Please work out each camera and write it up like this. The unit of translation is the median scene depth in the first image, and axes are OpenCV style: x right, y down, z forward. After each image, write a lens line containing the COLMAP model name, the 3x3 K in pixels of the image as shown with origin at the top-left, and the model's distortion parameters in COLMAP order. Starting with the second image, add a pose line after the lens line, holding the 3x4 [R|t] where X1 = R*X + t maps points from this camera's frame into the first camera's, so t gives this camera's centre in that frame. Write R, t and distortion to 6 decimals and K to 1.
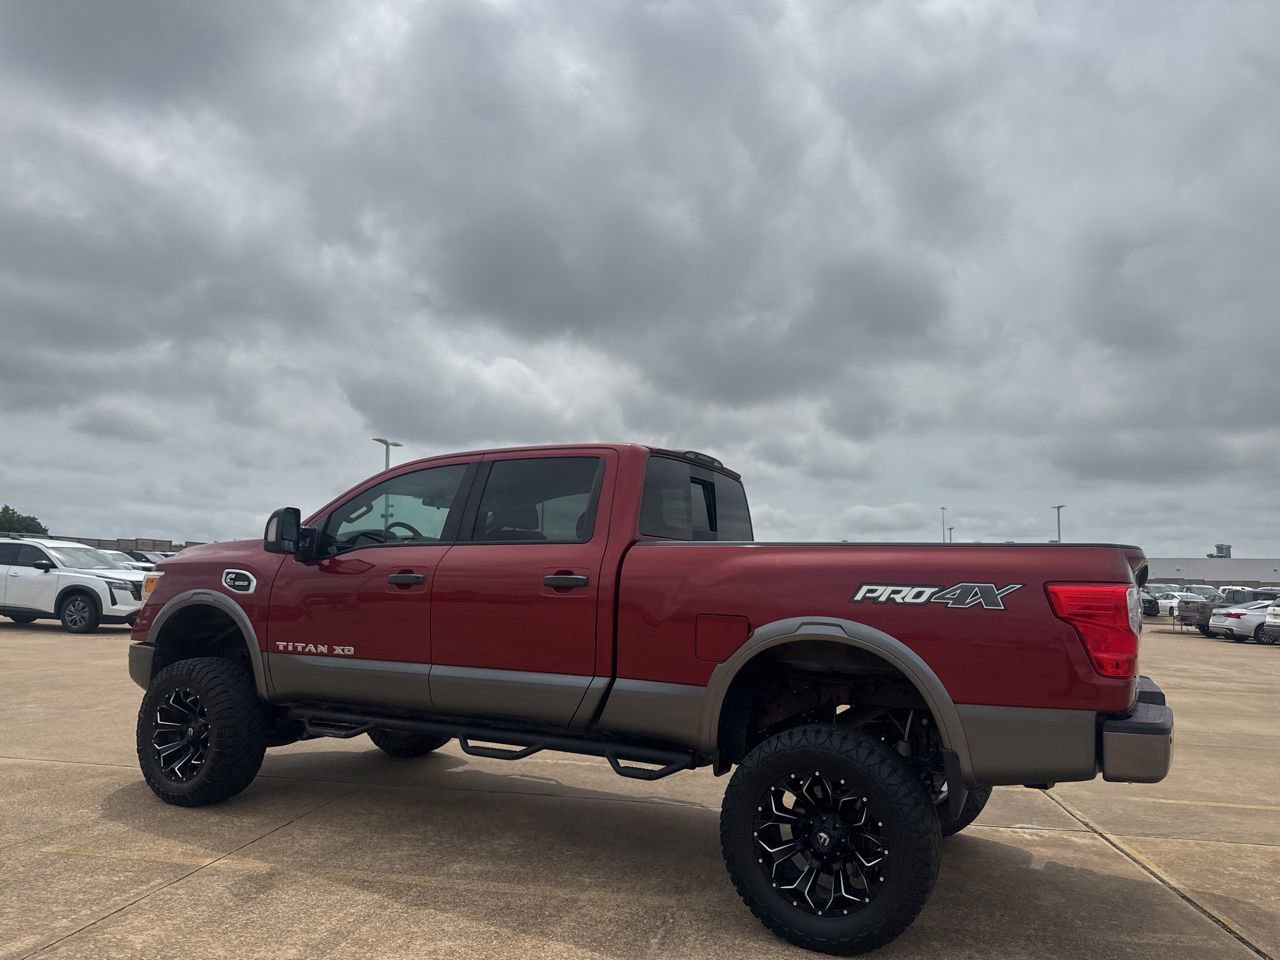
lens RADIAL K [[905.1, 0, 611.8], [0, 905.1, 478.3], [0, 0, 1]] dist [0.039913, -0.041029]
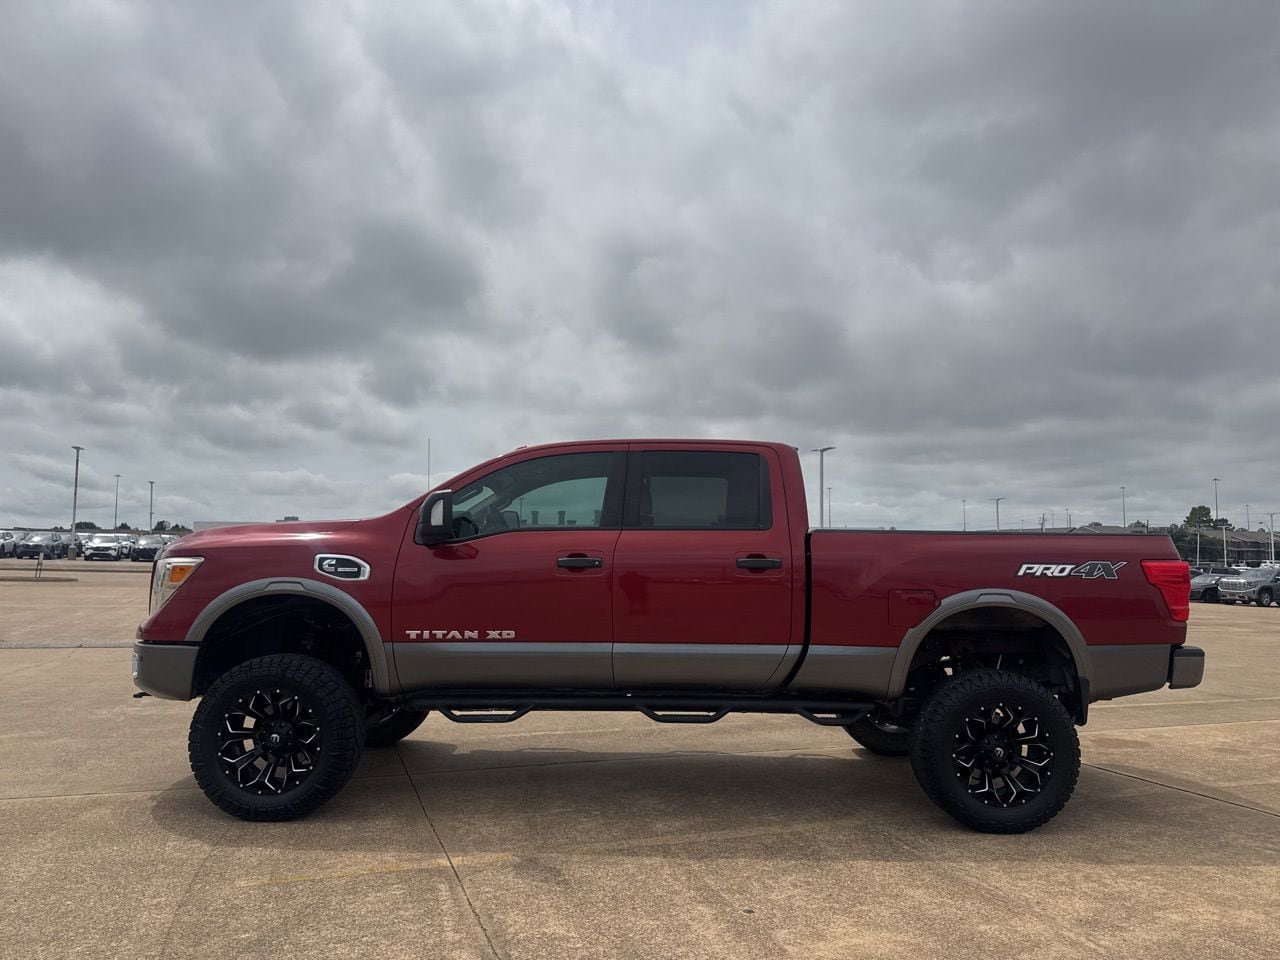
lens RADIAL K [[907.2, 0, 638.2], [0, 907.2, 474.3], [0, 0, 1]] dist [0.069320, -0.089867]
pose [[0.868132, 0.031127, 0.495356, -0.719669], [-0.046934, 0.998708, 0.019498, -0.012398], [-0.494109, -0.040176, 0.868471, 0.079582]]
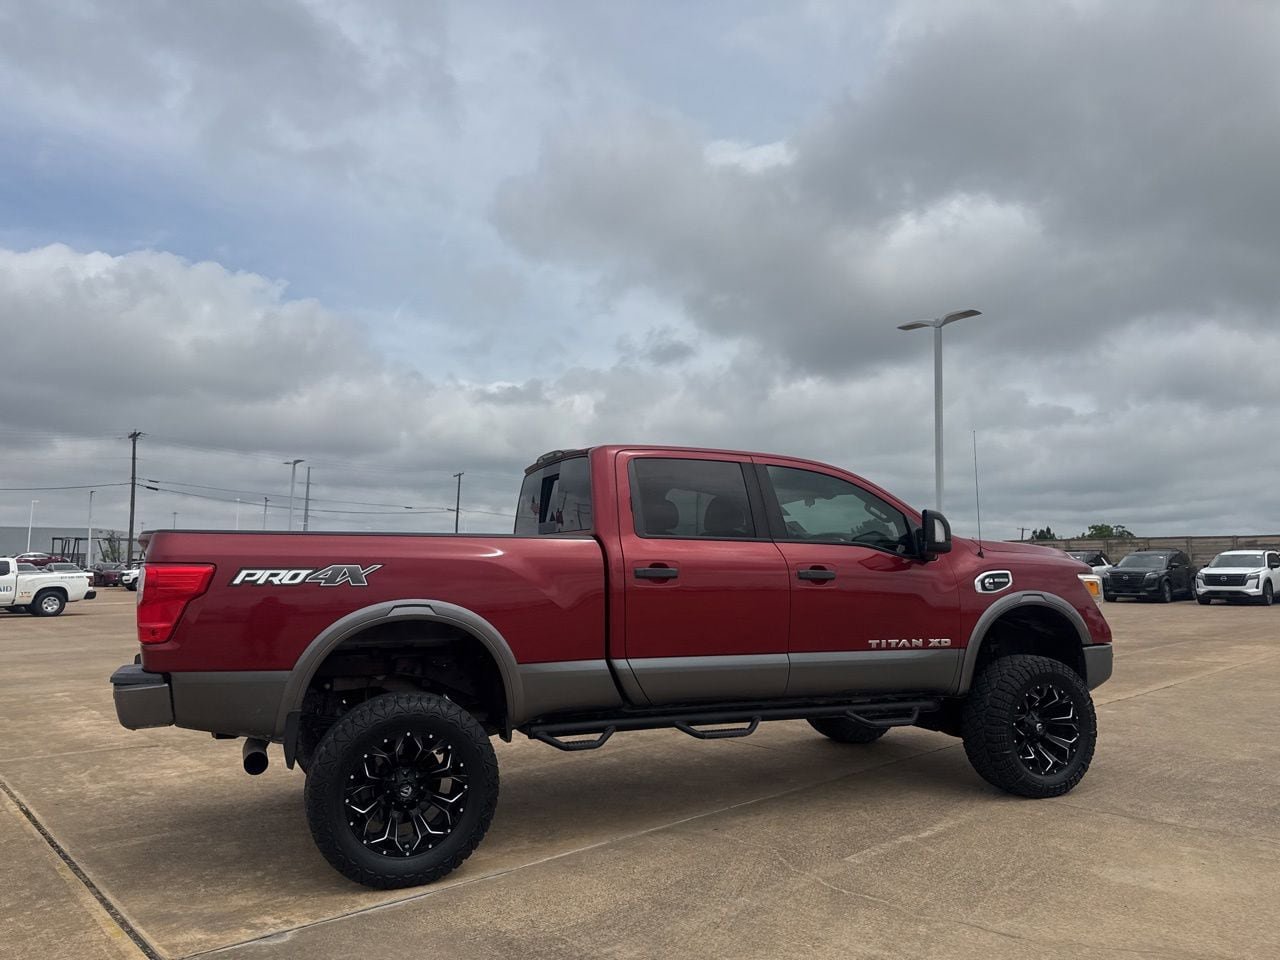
lens RADIAL K [[887.8, 0, 632.8], [0, 887.8, 499.7], [0, 0, 1]] dist [0.039482, -0.036879]
pose [[-0.620350, -0.085442, -0.779657, 0.958248], [0.072035, 0.983641, -0.165112, 0.236612], [0.781010, -0.158590, -0.604047, 1.910810]]
